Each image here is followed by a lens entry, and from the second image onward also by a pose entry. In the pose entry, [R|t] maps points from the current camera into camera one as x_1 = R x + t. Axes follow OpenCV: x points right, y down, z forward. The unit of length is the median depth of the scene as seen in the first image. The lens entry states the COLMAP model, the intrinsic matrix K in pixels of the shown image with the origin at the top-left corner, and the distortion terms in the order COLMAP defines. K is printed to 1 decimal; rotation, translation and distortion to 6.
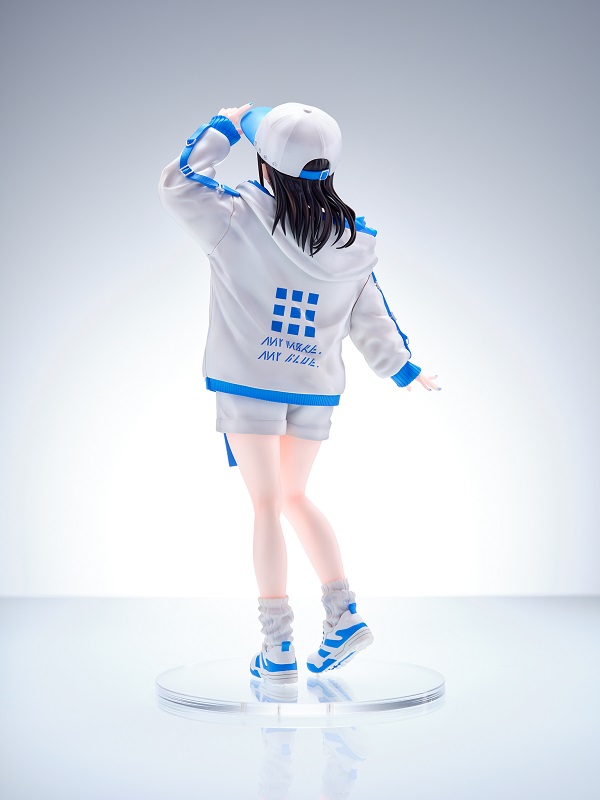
lens RADIAL K [[2746.0, 0, 300.0], [0, 2746.0, 400.0], [0, 0, 1]] dist [0.345464, 3.127982]
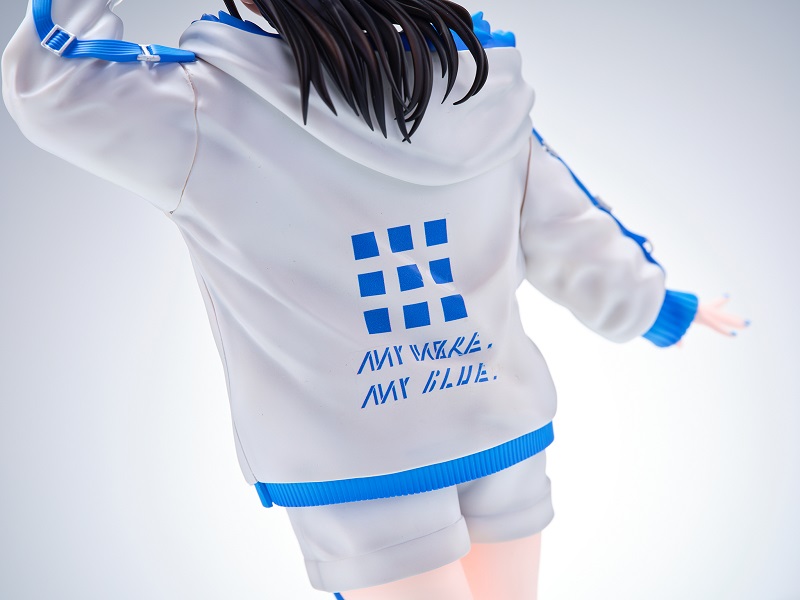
lens RADIAL K [[2746.0, 0, 403.8], [0, 2746.0, 281.5], [0, 0, 1]] dist [0.345464, 3.127982]
pose [[0.942689, -0.321948, 0.087673, -0.040152], [0.316158, 0.945832, 0.073791, -0.062973], [-0.106680, -0.041843, 0.993413, 0.575246]]
